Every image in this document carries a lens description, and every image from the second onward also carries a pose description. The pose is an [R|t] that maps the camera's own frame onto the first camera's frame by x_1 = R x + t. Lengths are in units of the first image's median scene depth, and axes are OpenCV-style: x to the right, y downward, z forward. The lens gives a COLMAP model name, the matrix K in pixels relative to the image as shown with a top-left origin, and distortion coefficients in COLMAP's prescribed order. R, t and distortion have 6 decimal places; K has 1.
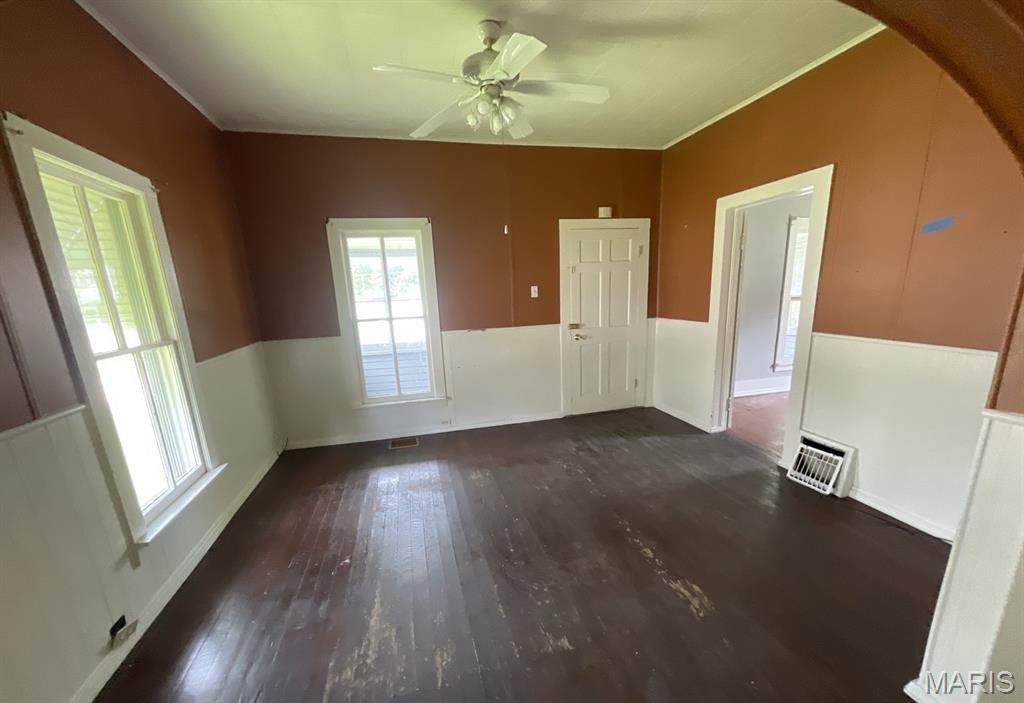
lens RADIAL K [[412.7, 0, 511.4], [0, 412.7, 388.5], [0, 0, 1]] dist [-0.003789, 0.000898]
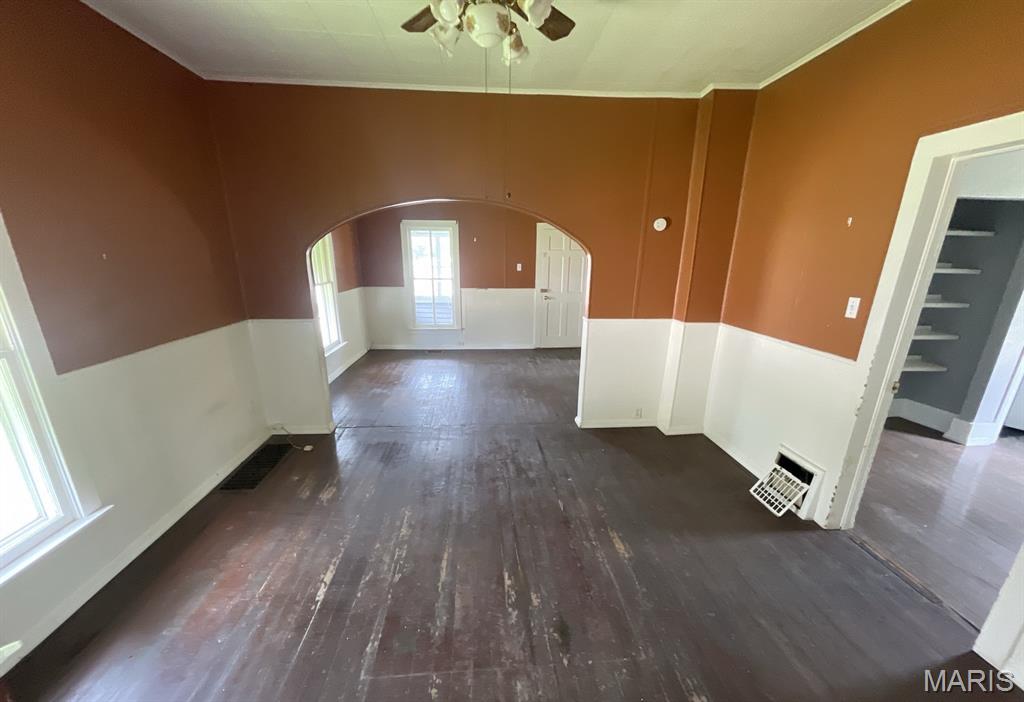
lens RADIAL K [[412.7, 0, 511.4], [0, 412.7, 388.0], [0, 0, 1]] dist [-0.003789, 0.000898]
pose [[0.983967, 0.099264, -0.148171, 0.340035], [-0.087944, 0.992818, 0.081103, 0.117525], [0.155158, -0.066772, 0.985631, -0.691650]]
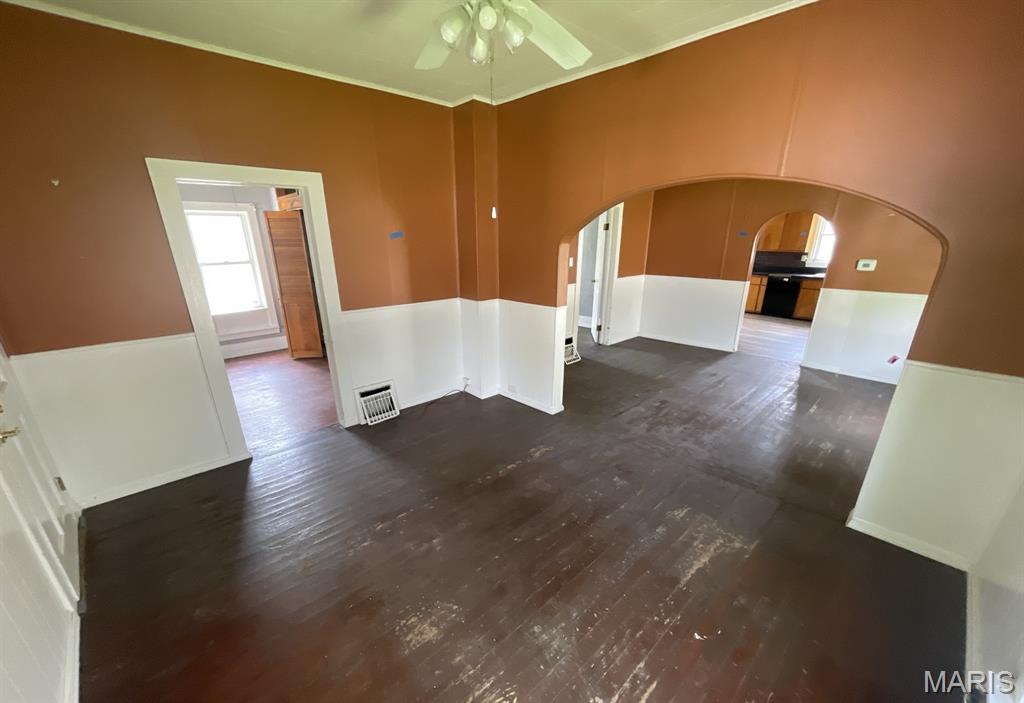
lens RADIAL K [[412.7, 0, 511.4], [0, 412.7, 388.5], [0, 0, 1]] dist [-0.003789, 0.000898]
pose [[-0.492799, -0.265295, 0.828714, -0.437652], [0.231865, 0.877918, 0.418926, -0.243655], [-0.838682, 0.398596, -0.371125, 0.817961]]
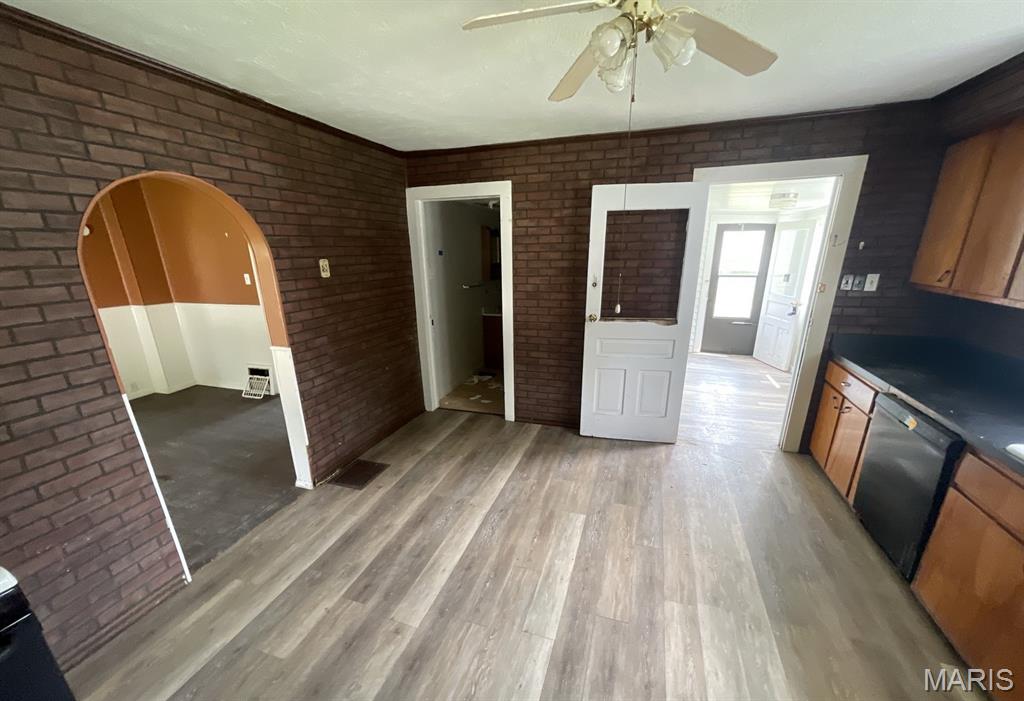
lens RADIAL K [[412.7, 0, 511.4], [0, 412.7, 387.5], [0, 0, 1]] dist [-0.003789, 0.000898]
pose [[0.536840, -0.237920, 0.809443, 0.115916], [0.196744, 0.968266, 0.154118, 0.268456], [-0.820424, 0.076516, 0.566613, -1.258208]]
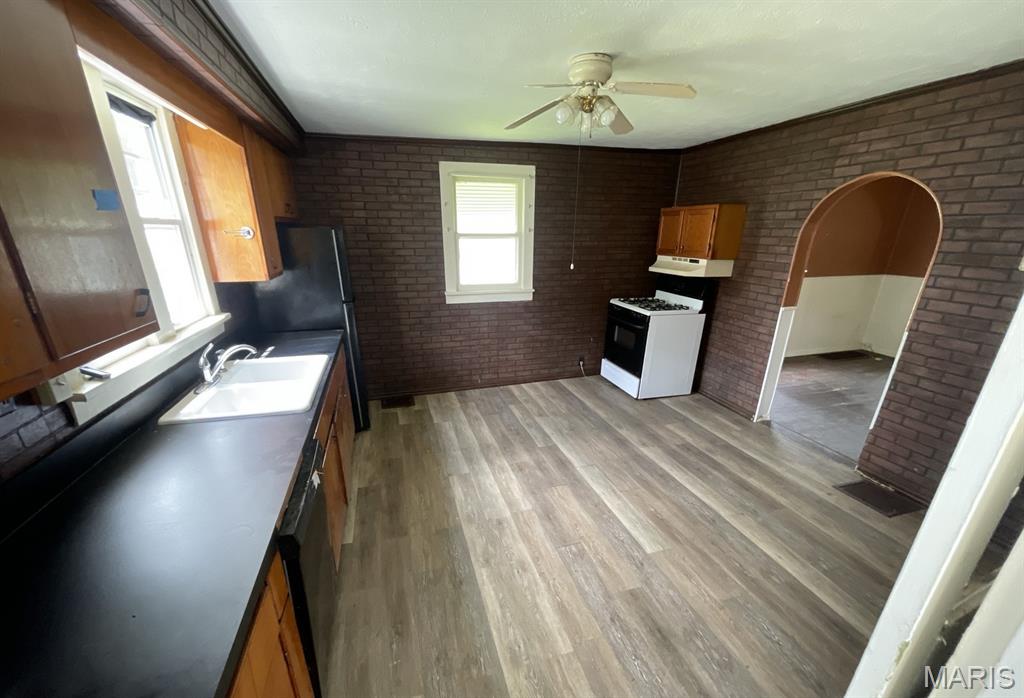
lens RADIAL K [[413.8, 0, 509.9], [0, 413.8, 387.7], [0, 0, 1]] dist [-0.002584, 0.000307]
pose [[0.035058, 0.397122, -0.917096, 1.075428], [-0.249392, 0.892105, 0.376766, 0.228384], [0.967768, 0.215508, 0.130315, -1.267543]]
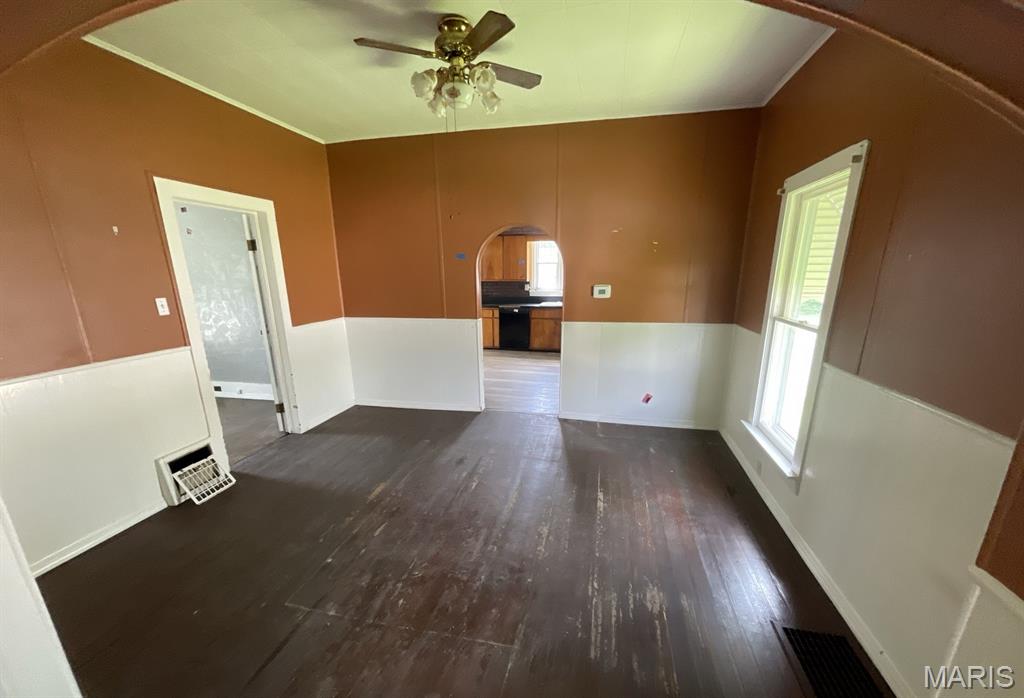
lens RADIAL K [[413.8, 0, 509.9], [0, 413.8, 387.7], [0, 0, 1]] dist [-0.002584, 0.000307]
pose [[-0.887382, -0.077357, 0.454498, -0.125183], [0.156613, 0.876621, 0.454981, -0.096826], [-0.433619, 0.474923, -0.765783, 0.314027]]
